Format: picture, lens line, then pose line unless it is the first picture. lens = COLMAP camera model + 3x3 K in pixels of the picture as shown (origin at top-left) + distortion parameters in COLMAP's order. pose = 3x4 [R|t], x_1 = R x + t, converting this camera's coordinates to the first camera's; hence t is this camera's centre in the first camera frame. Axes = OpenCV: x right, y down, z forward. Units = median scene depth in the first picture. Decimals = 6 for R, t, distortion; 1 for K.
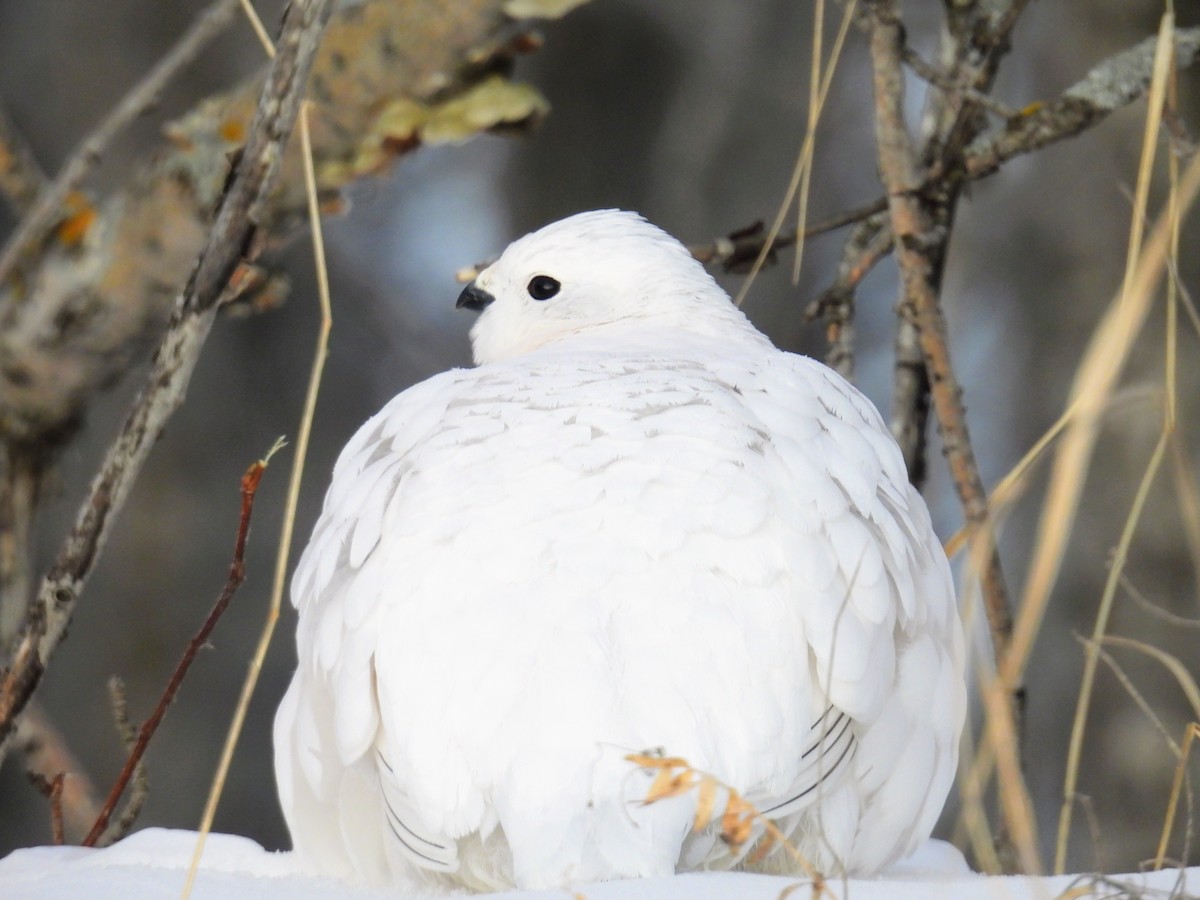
lens RADIAL K [[488.0, 0, 600.0], [0, 488.0, 450.0], [0, 0, 1]] dist [0.002629, -0.000002]
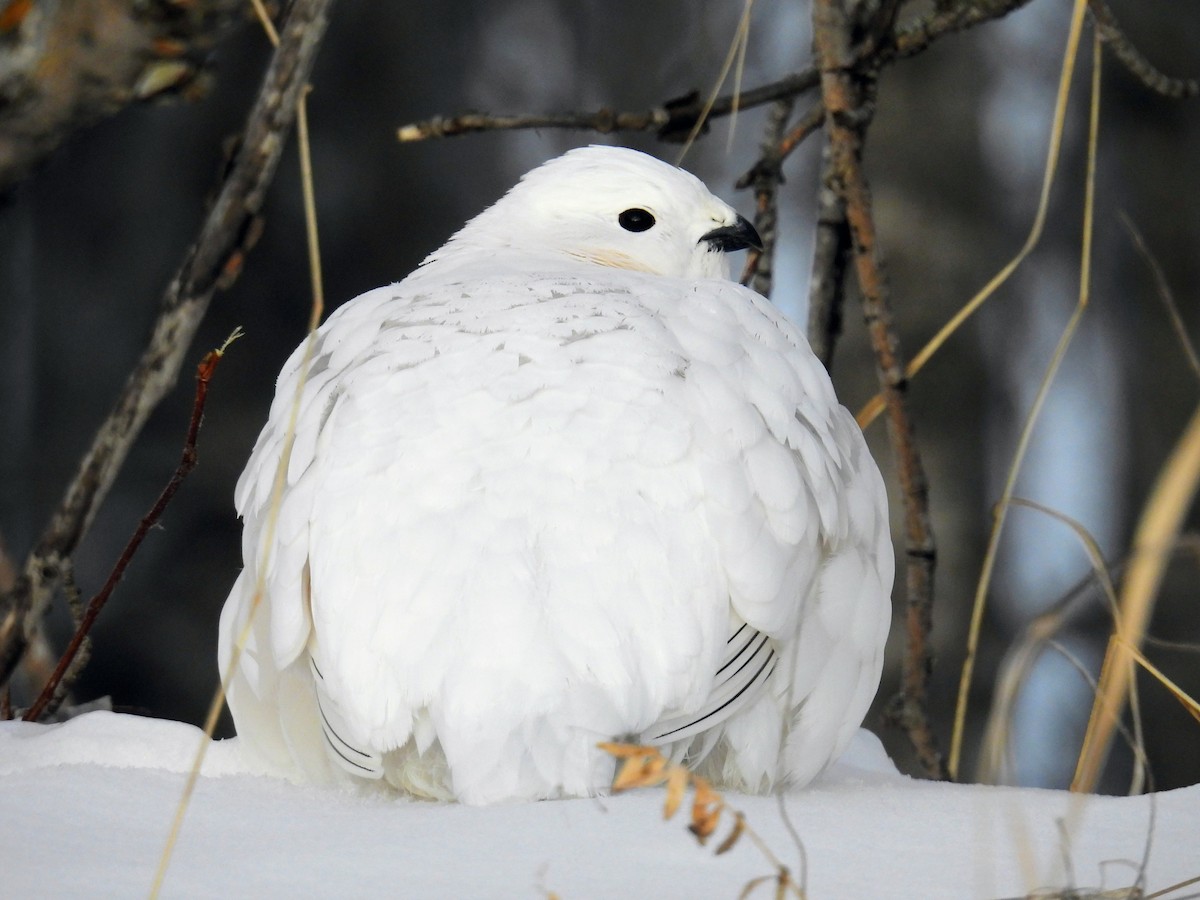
lens RADIAL K [[477.9, 0, 599.2], [0, 477.9, 503.9], [0, 0, 1]] dist [0.002050, 0.000914]
pose [[0.998906, 0.046619, 0.003635, 0.042211], [-0.046638, 0.998898, 0.005313, 0.106634], [-0.003383, -0.005476, 0.999979, -0.003895]]
